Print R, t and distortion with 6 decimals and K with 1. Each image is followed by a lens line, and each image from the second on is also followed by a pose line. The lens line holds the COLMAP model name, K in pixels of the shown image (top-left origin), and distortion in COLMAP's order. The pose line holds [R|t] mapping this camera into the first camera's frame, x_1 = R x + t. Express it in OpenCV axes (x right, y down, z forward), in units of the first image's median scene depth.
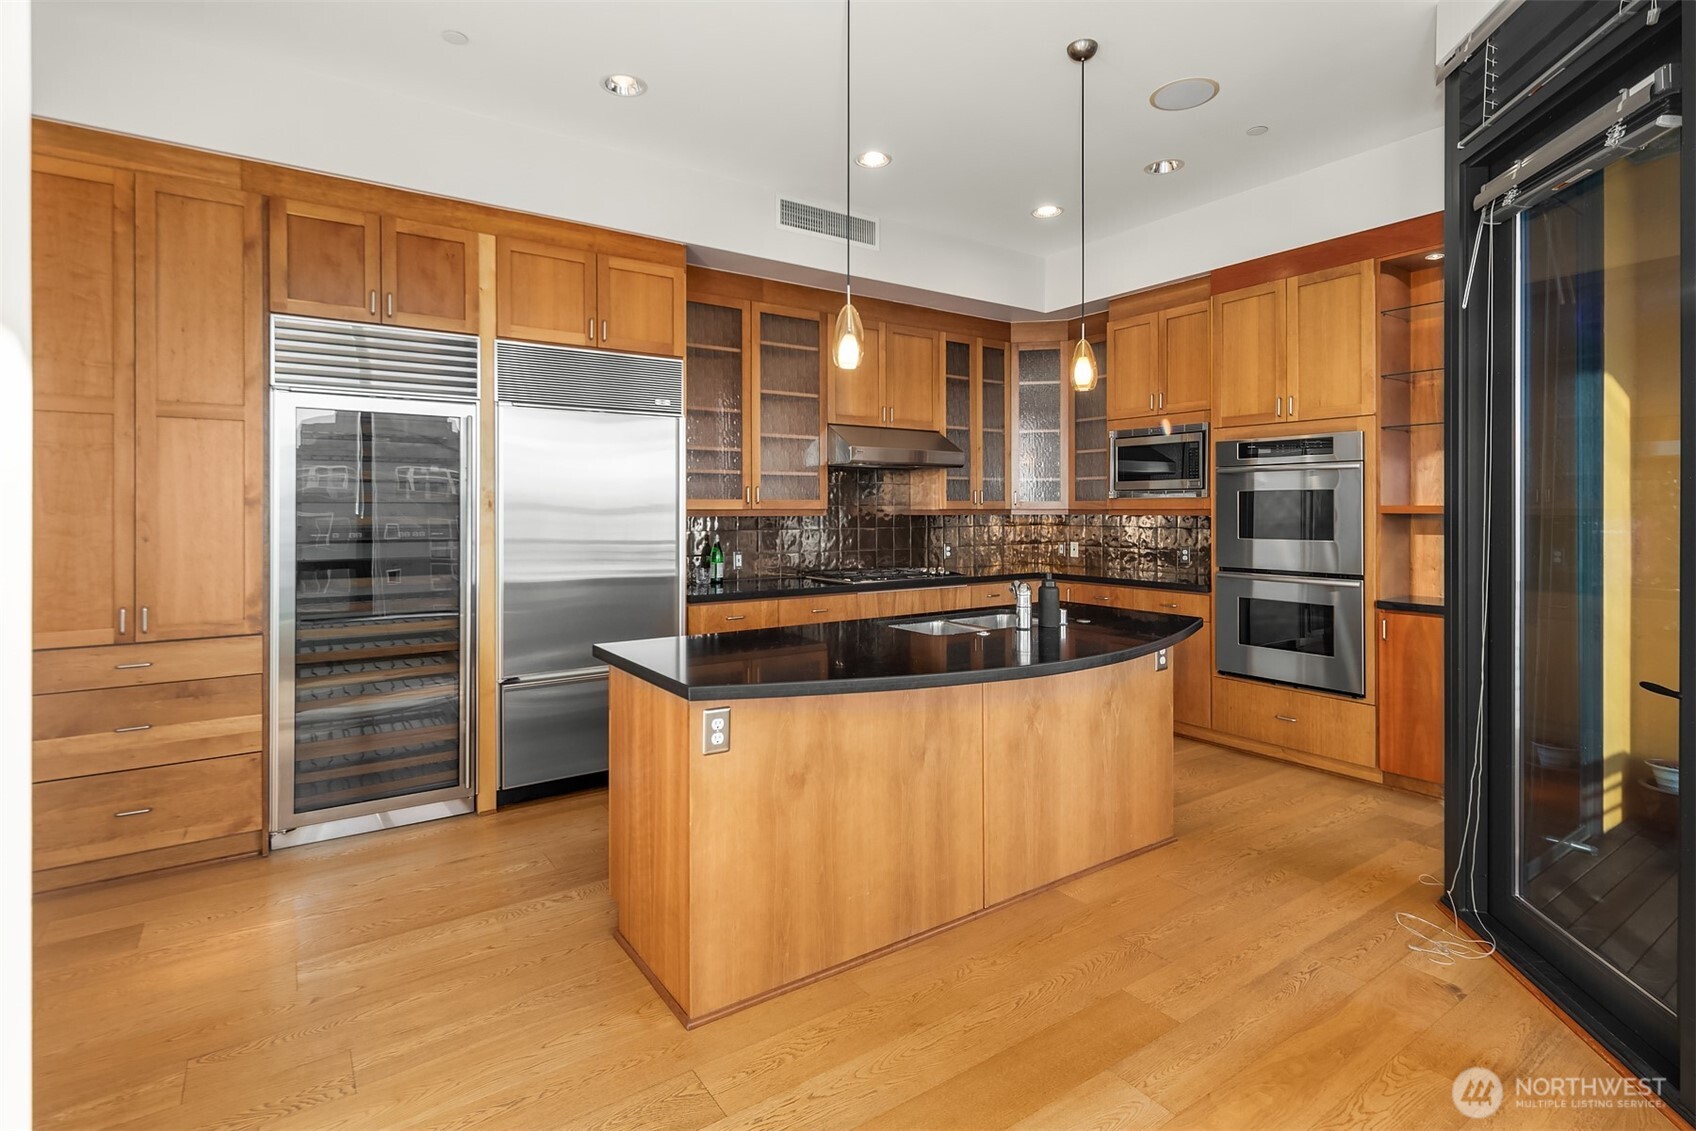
lens RADIAL K [[831.6, 0, 816.7], [0, 831.6, 494.2], [0, 0, 1]] dist [0.003669, -0.000574]
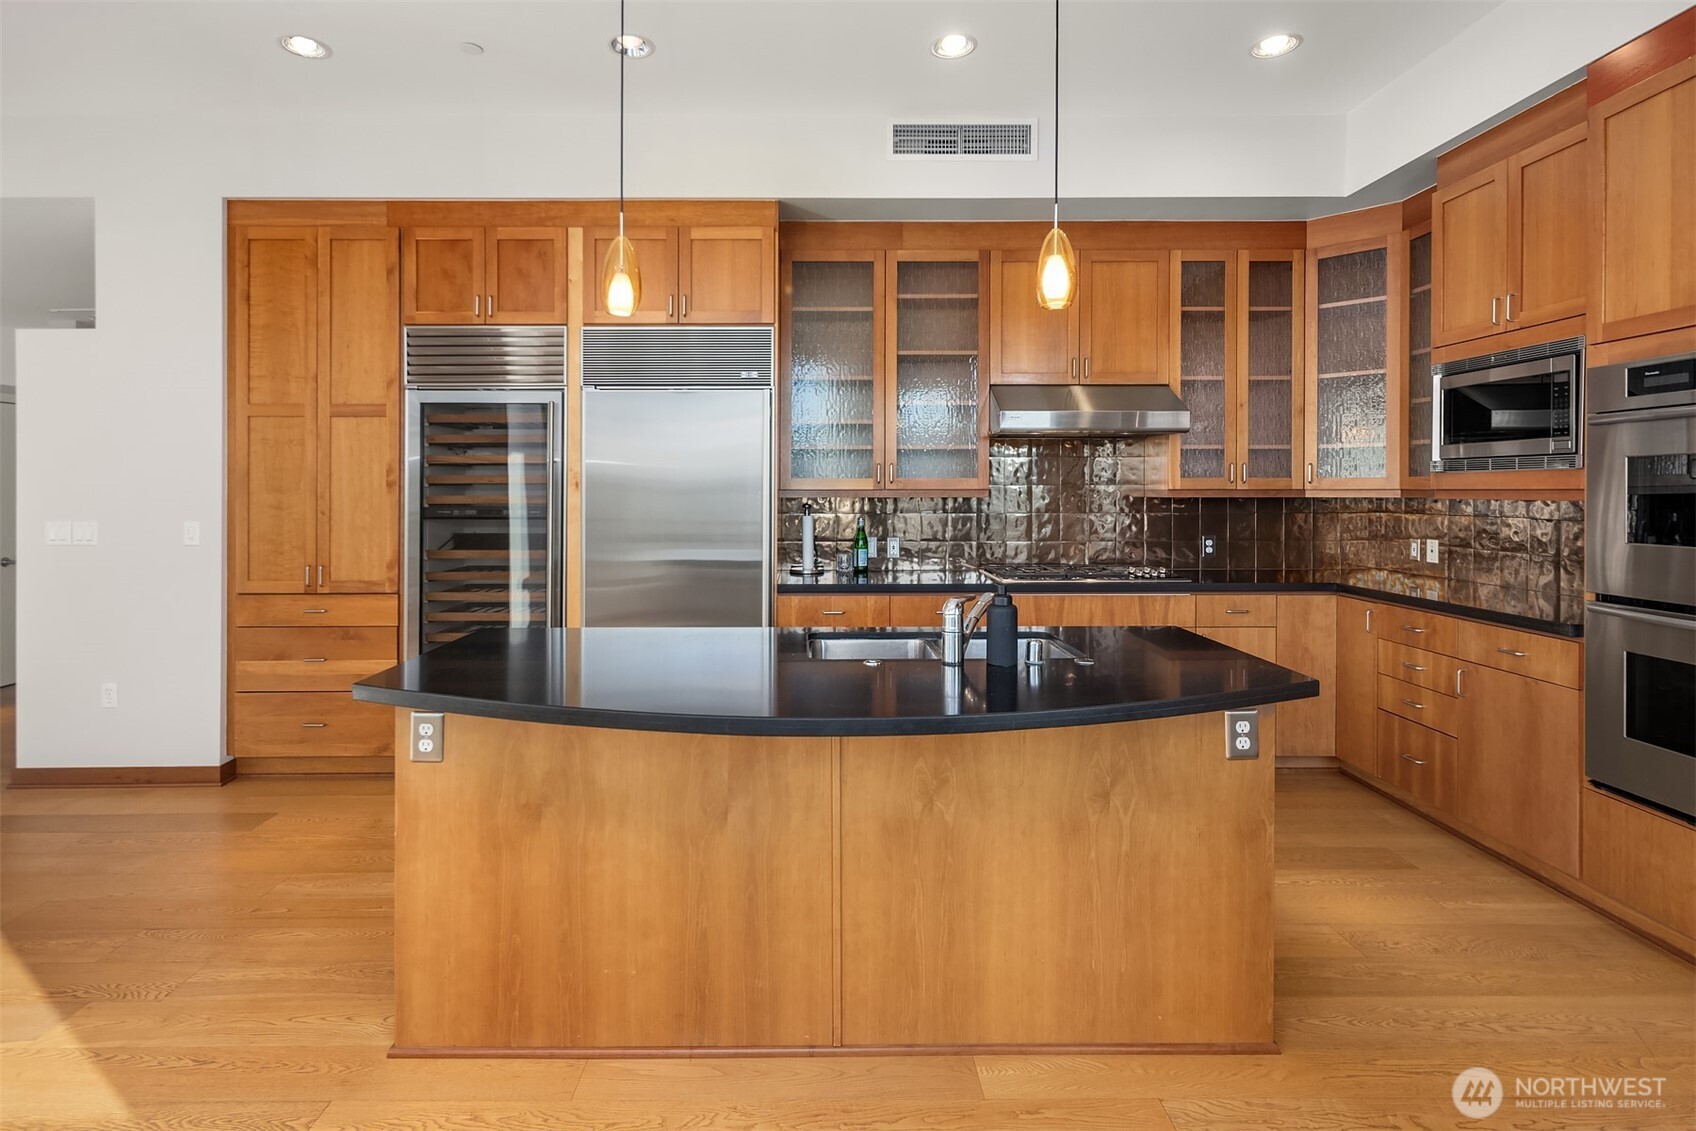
lens RADIAL K [[831.6, 0, 811.2], [0, 831.6, 482.9], [0, 0, 1]] dist [0.003669, -0.000574]
pose [[0.829087, -0.004322, -0.559103, 0.466638], [0.010453, 0.999915, 0.007771, 0.004973], [0.559022, -0.012287, 0.829062, 0.315792]]
